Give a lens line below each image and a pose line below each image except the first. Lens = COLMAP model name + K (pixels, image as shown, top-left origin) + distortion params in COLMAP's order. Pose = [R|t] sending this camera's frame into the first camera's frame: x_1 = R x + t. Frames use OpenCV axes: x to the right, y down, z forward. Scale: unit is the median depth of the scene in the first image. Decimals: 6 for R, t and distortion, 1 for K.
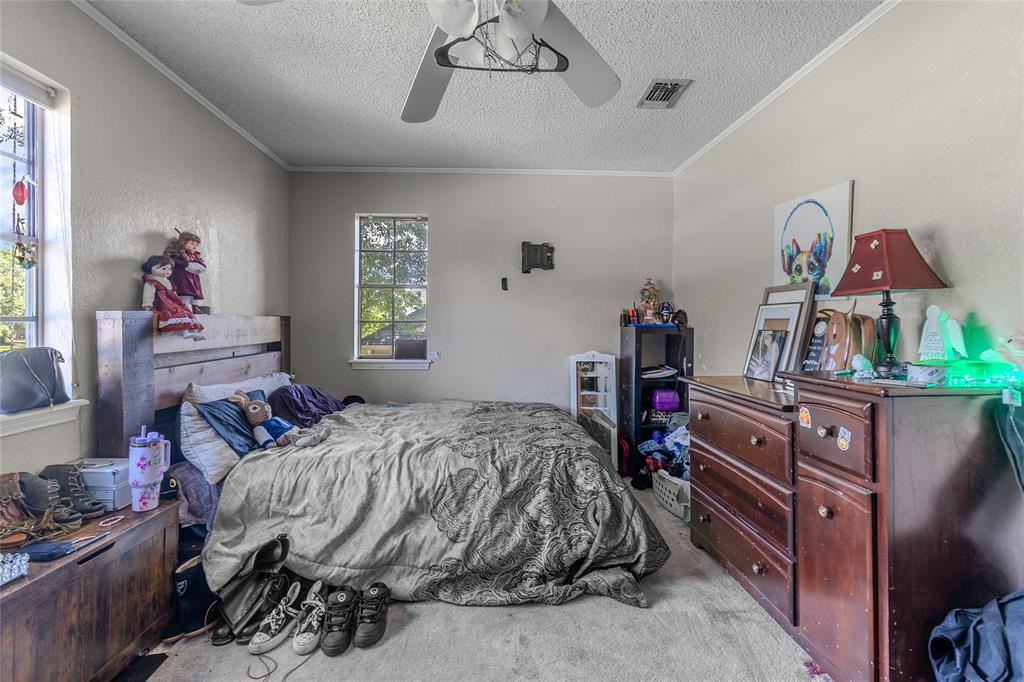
lens RADIAL K [[460.9, 0, 499.3], [0, 460.9, 326.2], [0, 0, 1]] dist [0.007574, -0.002023]
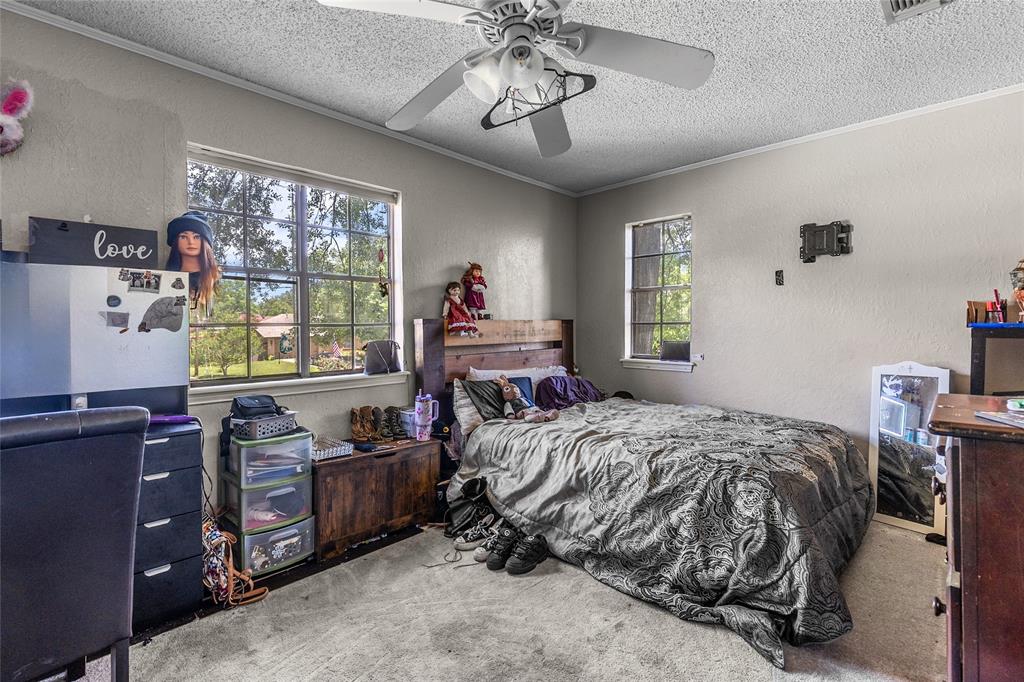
lens RADIAL K [[460.9, 0, 502.4], [0, 460.9, 334.3], [0, 0, 1]] dist [0.007574, -0.002023]
pose [[0.691221, 0.007053, -0.722609, 0.521011], [0.002848, 0.999918, 0.012484, 0.001290], [0.722638, -0.010687, 0.691144, 0.071932]]
